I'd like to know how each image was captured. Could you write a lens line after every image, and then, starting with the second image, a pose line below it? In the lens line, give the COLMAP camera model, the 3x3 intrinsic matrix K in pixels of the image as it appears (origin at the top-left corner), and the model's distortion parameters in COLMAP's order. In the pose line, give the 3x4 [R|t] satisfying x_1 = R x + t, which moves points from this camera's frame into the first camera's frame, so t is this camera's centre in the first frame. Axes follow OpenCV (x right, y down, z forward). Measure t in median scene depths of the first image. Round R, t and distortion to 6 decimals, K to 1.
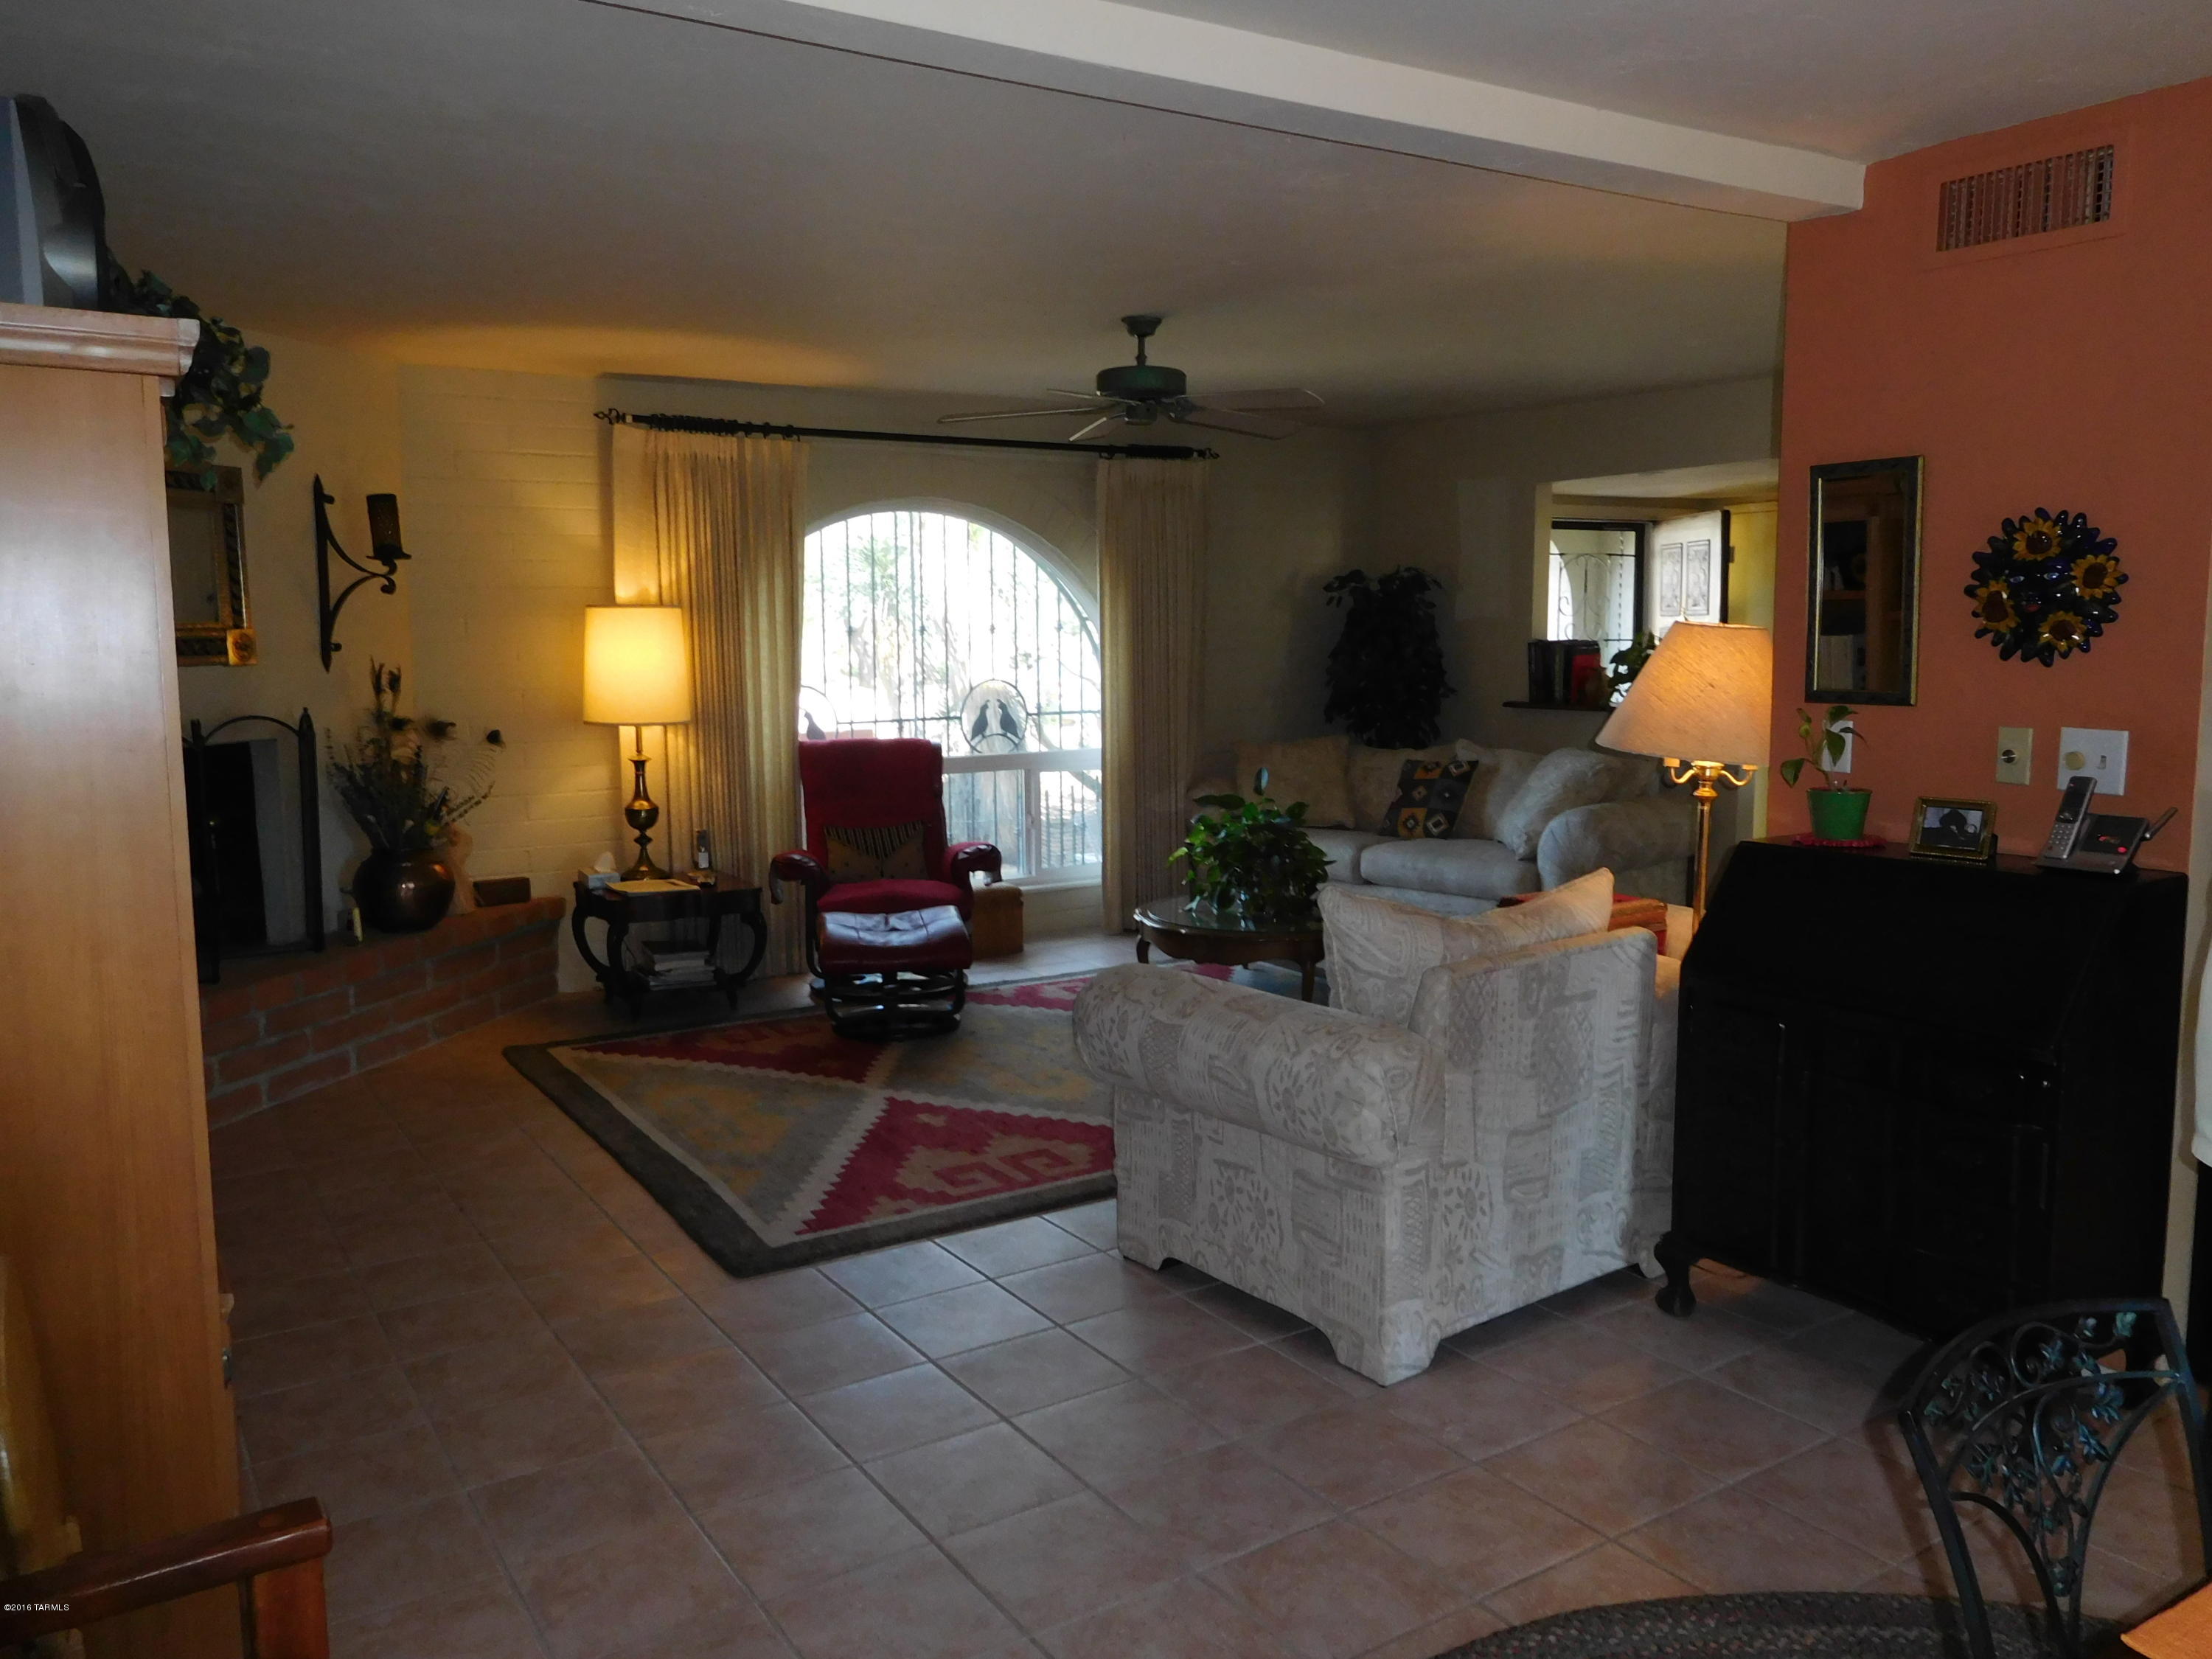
lens RADIAL K [[1692.5, 0, 1110.6], [0, 1692.5, 822.8], [0, 0, 1]] dist [-0.000702, -0.000159]
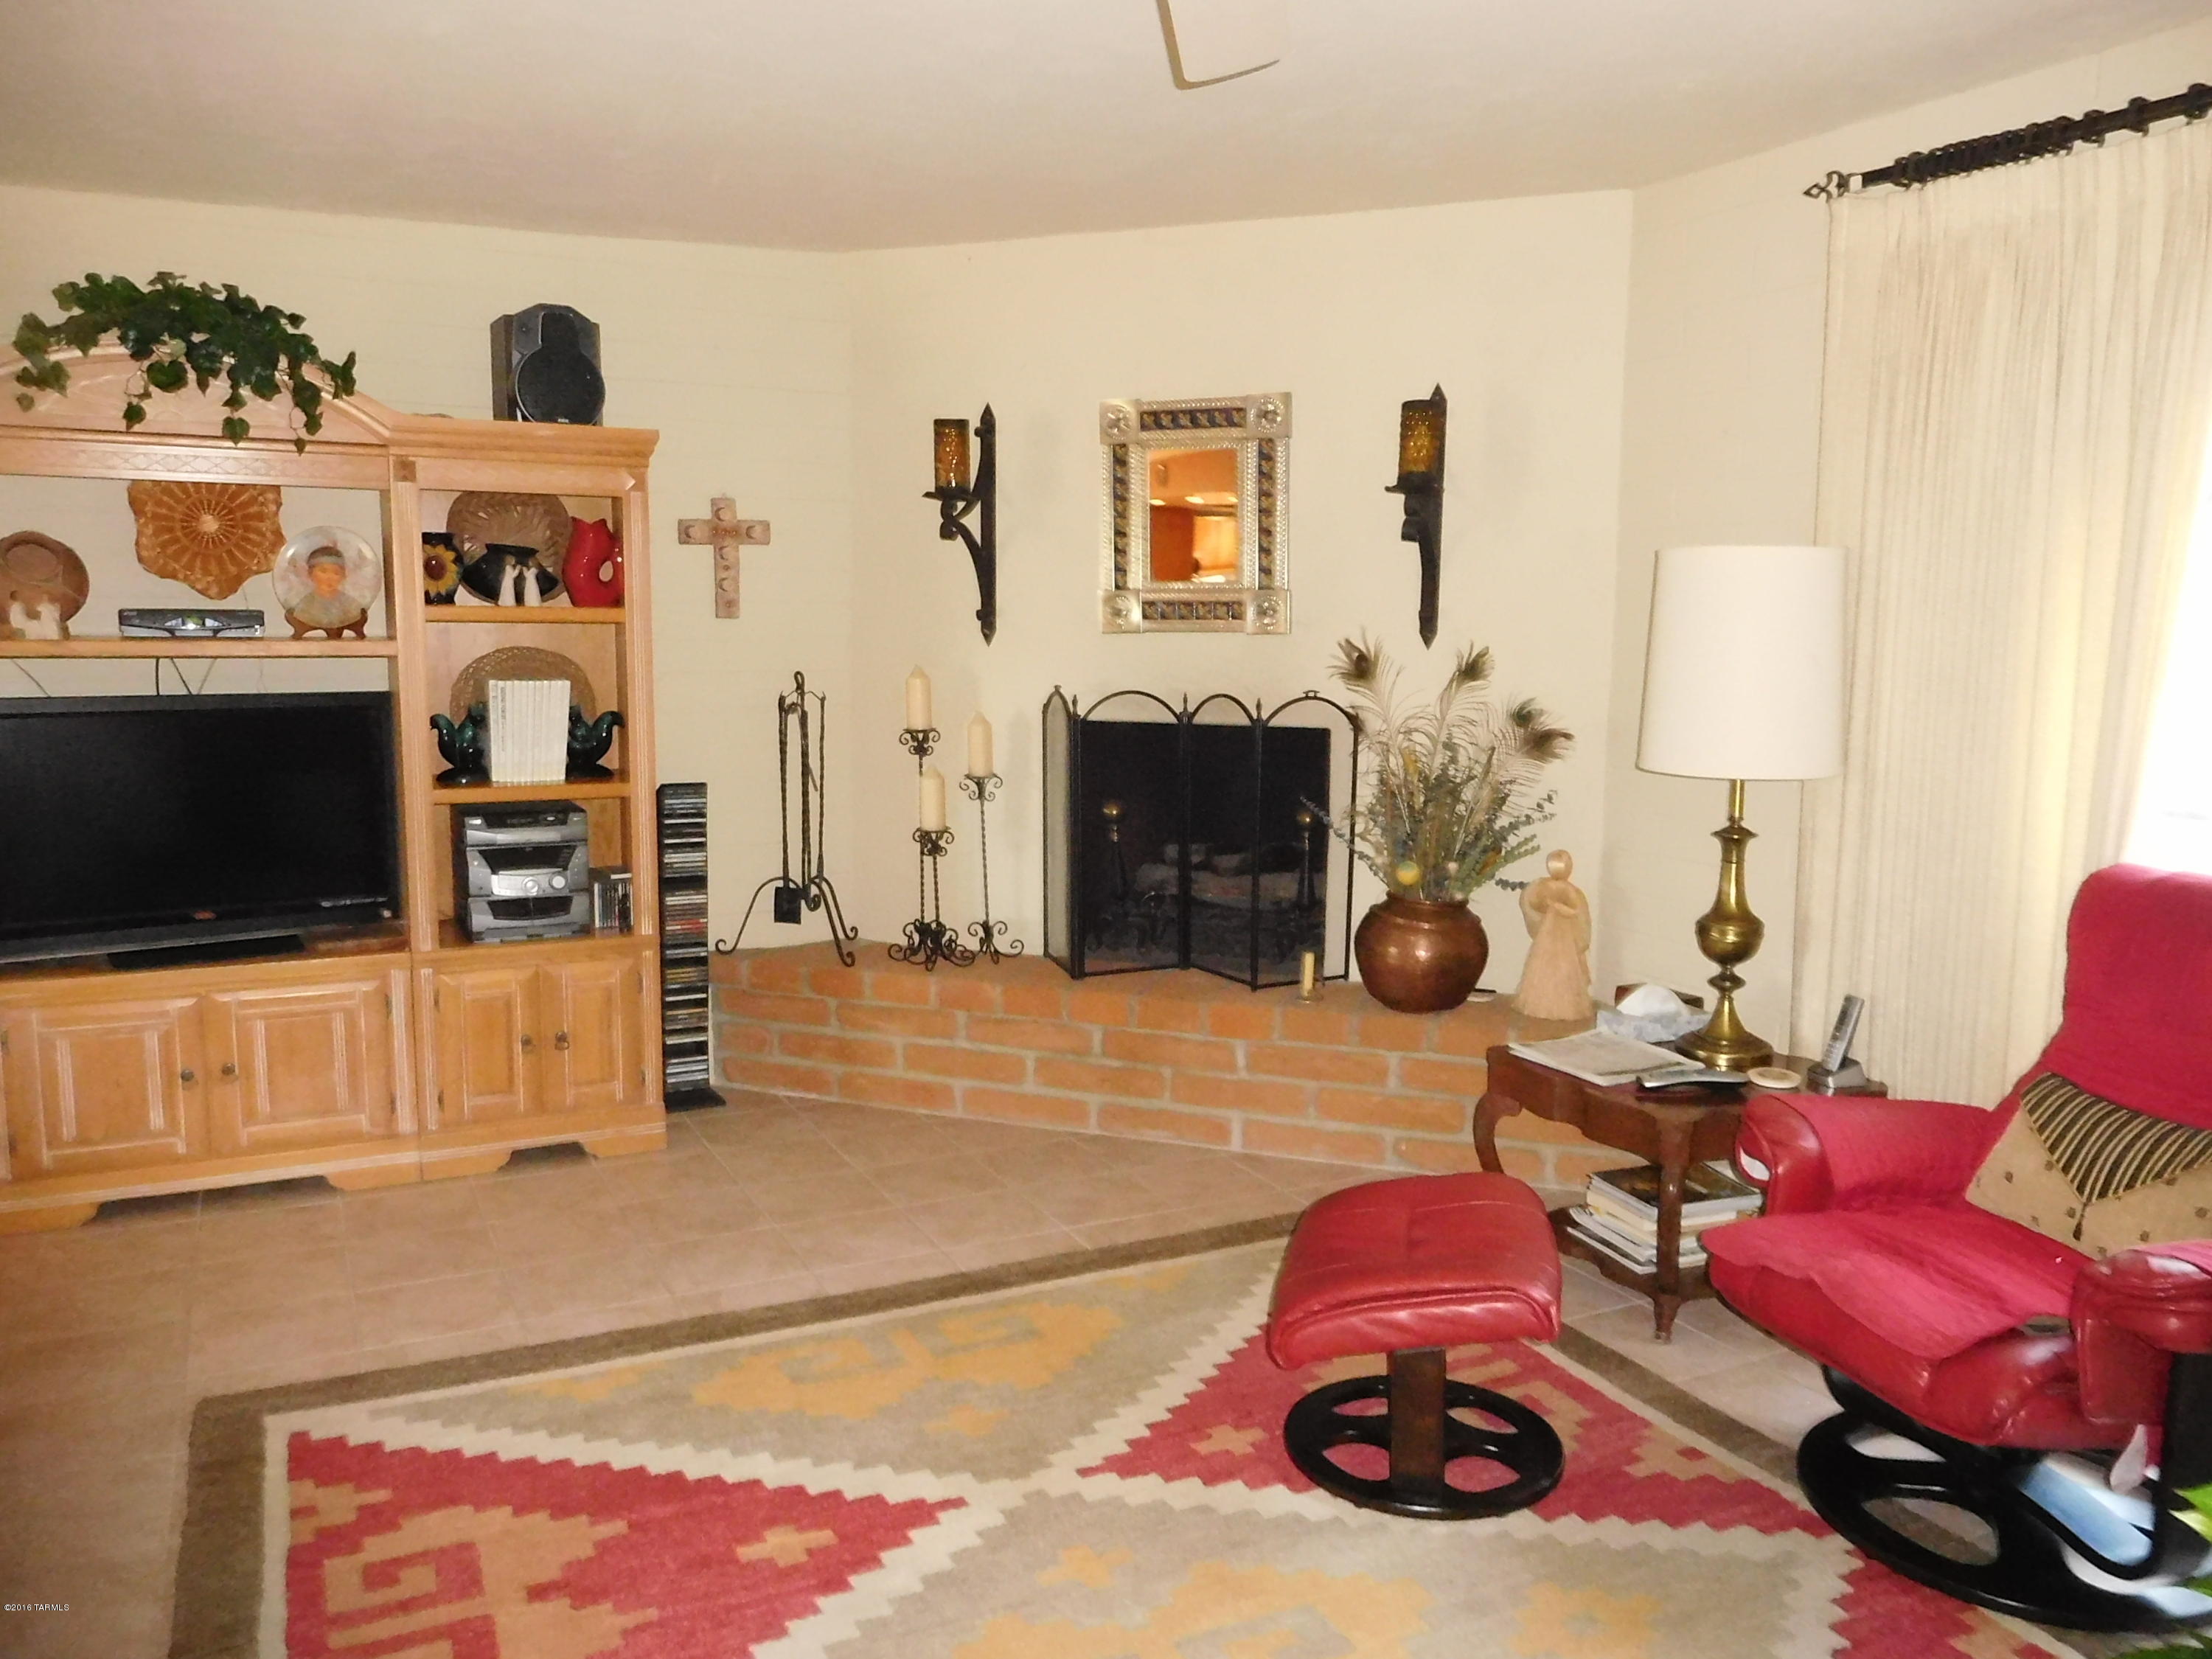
lens RADIAL K [[1664.0, 0, 1101.2], [0, 1664.0, 842.4], [0, 0, 1]] dist [-0.006654, 0.003337]
pose [[-0.111655, 0.141601, -0.983607, 0.368206], [-0.125882, 0.979807, 0.155344, -0.128805], [0.985742, 0.141164, -0.091575, 1.183533]]
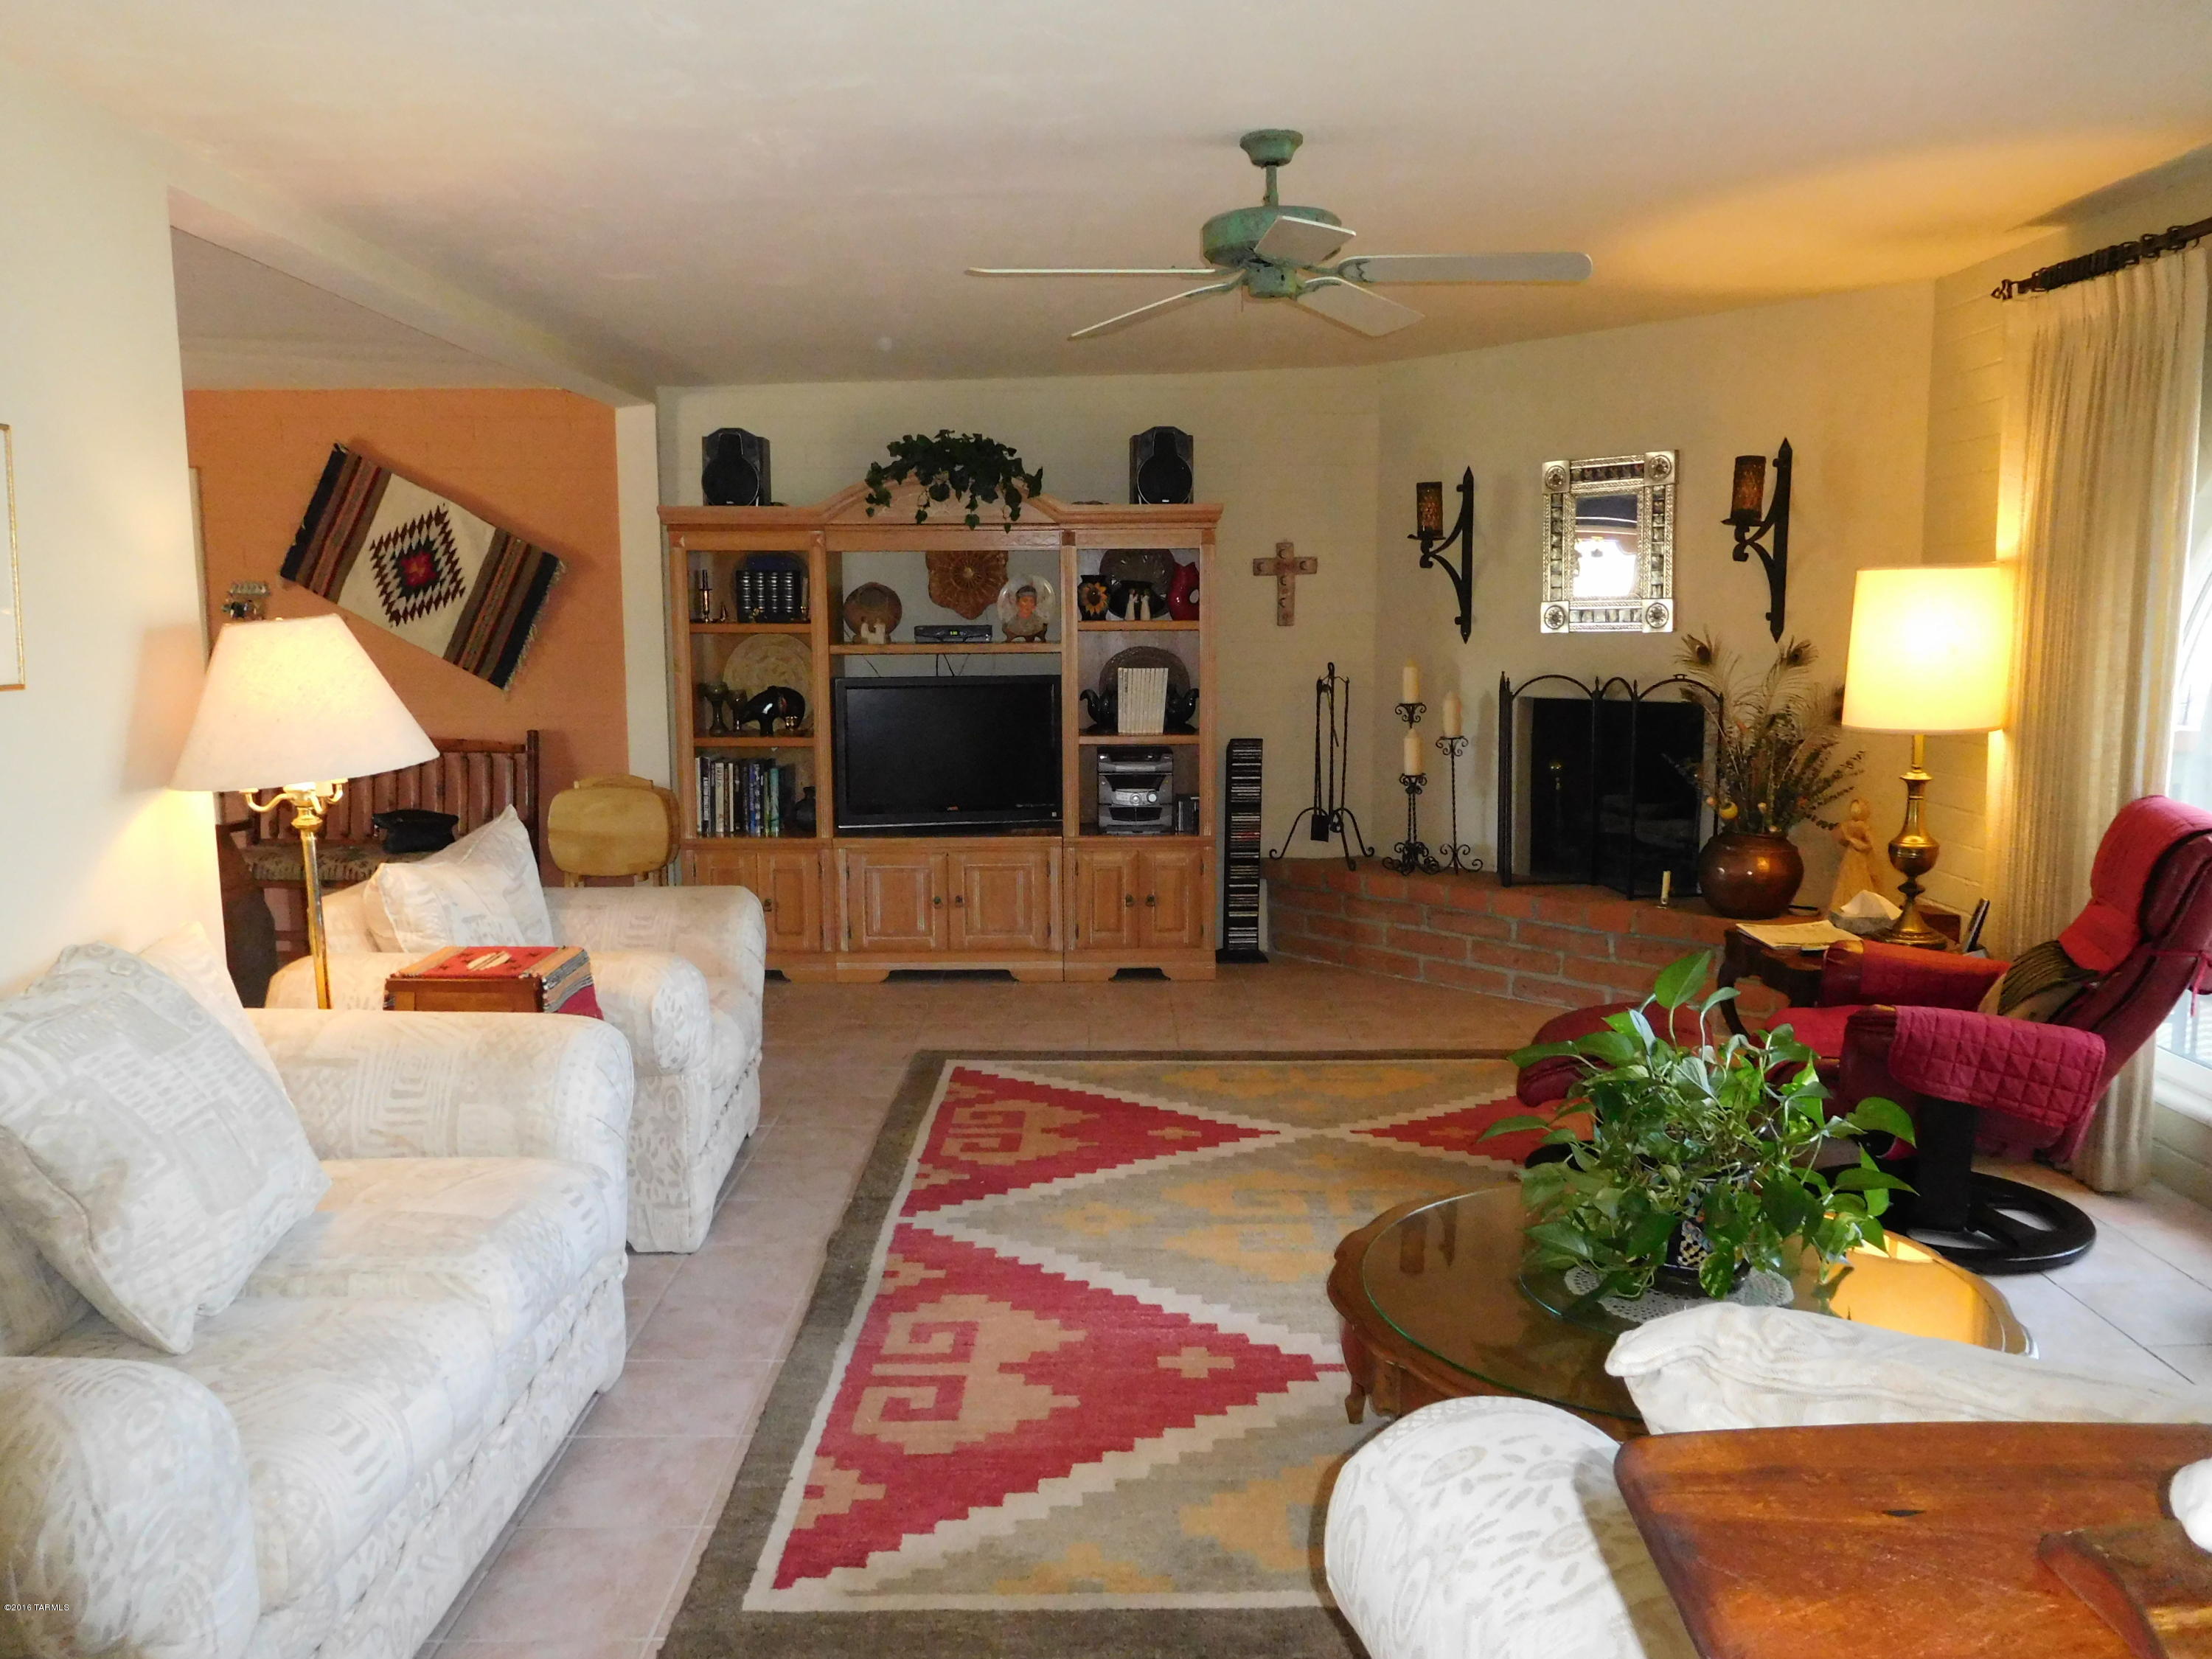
lens RADIAL K [[1676.8, 0, 1106.0], [0, 1676.8, 829.5], [0, 0, 1]] dist [0.069285, 0.001522]
pose [[-0.543743, 0.118554, -0.830836, 0.709994], [-0.087594, 0.976549, 0.196672, -0.178304], [0.834668, 0.179715, -0.520607, 1.516309]]
